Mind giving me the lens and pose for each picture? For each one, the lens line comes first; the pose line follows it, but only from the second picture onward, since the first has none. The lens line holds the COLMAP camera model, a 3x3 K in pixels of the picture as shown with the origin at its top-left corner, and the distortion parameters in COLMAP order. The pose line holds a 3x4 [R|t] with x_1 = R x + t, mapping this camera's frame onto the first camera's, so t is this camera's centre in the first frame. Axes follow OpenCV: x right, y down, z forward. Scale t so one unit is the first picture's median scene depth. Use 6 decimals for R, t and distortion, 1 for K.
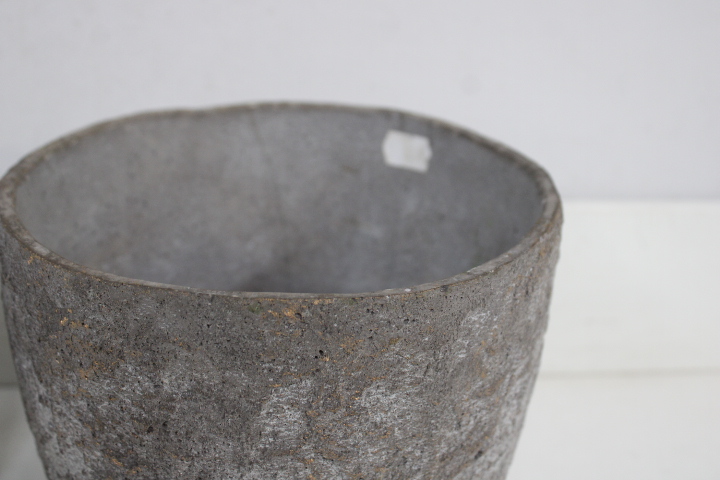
lens RADIAL K [[862.1, 0, 360.0], [0, 862.1, 240.0], [0, 0, 1]] dist [-0.110408, 0.176599]
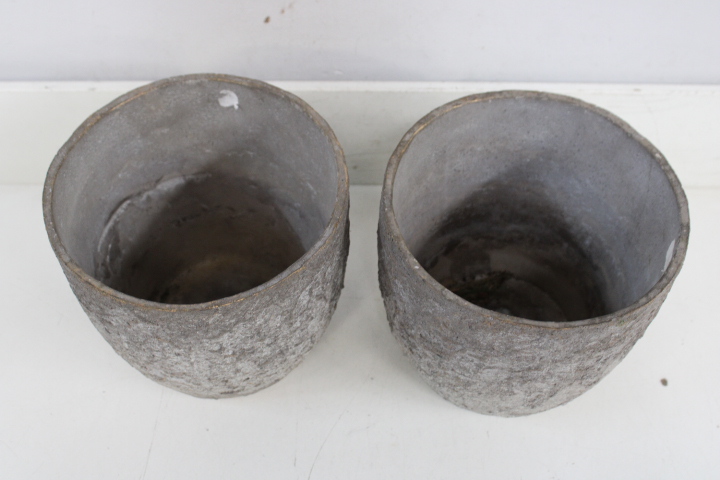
lens RADIAL K [[862.1, 0, 360.0], [0, 862.1, 240.0], [0, 0, 1]] dist [-0.110408, 0.176599]
pose [[0.169783, 0.765258, -0.620929, 1.308468], [-0.404390, 0.628687, 0.664245, -1.352703], [0.898689, 0.138320, 0.416204, -0.066949]]
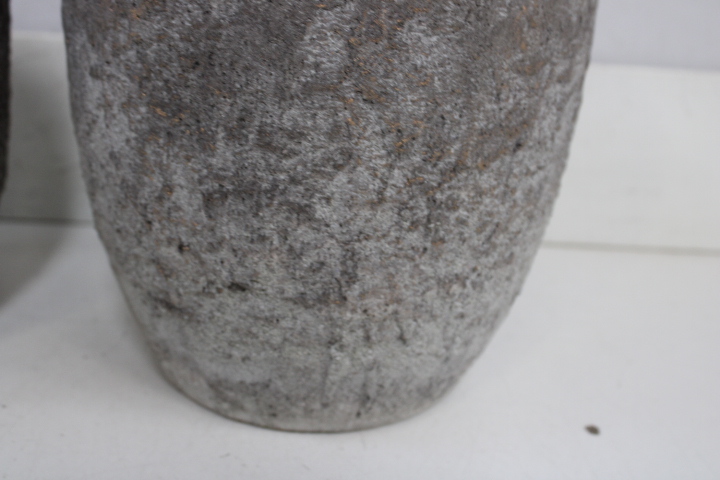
lens RADIAL K [[862.1, 0, 360.0], [0, 862.1, 240.0], [0, 0, 1]] dist [-0.110408, 0.176599]
pose [[0.997867, 0.041789, -0.050158, 0.011546], [-0.044279, 0.997787, -0.049599, 0.472619], [0.047974, 0.051714, 0.997509, -0.006502]]
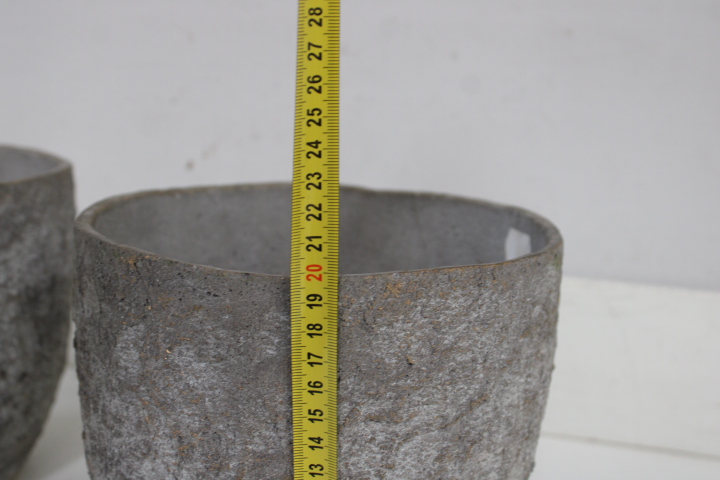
lens RADIAL K [[862.1, 0, 360.0], [0, 862.1, 240.0], [0, 0, 1]] dist [-0.110408, 0.176599]
pose [[0.743107, 0.128659, -0.656688, 0.916630], [-0.283646, 0.949383, -0.134969, 0.118605], [0.606083, 0.286564, 0.741987, 0.232532]]
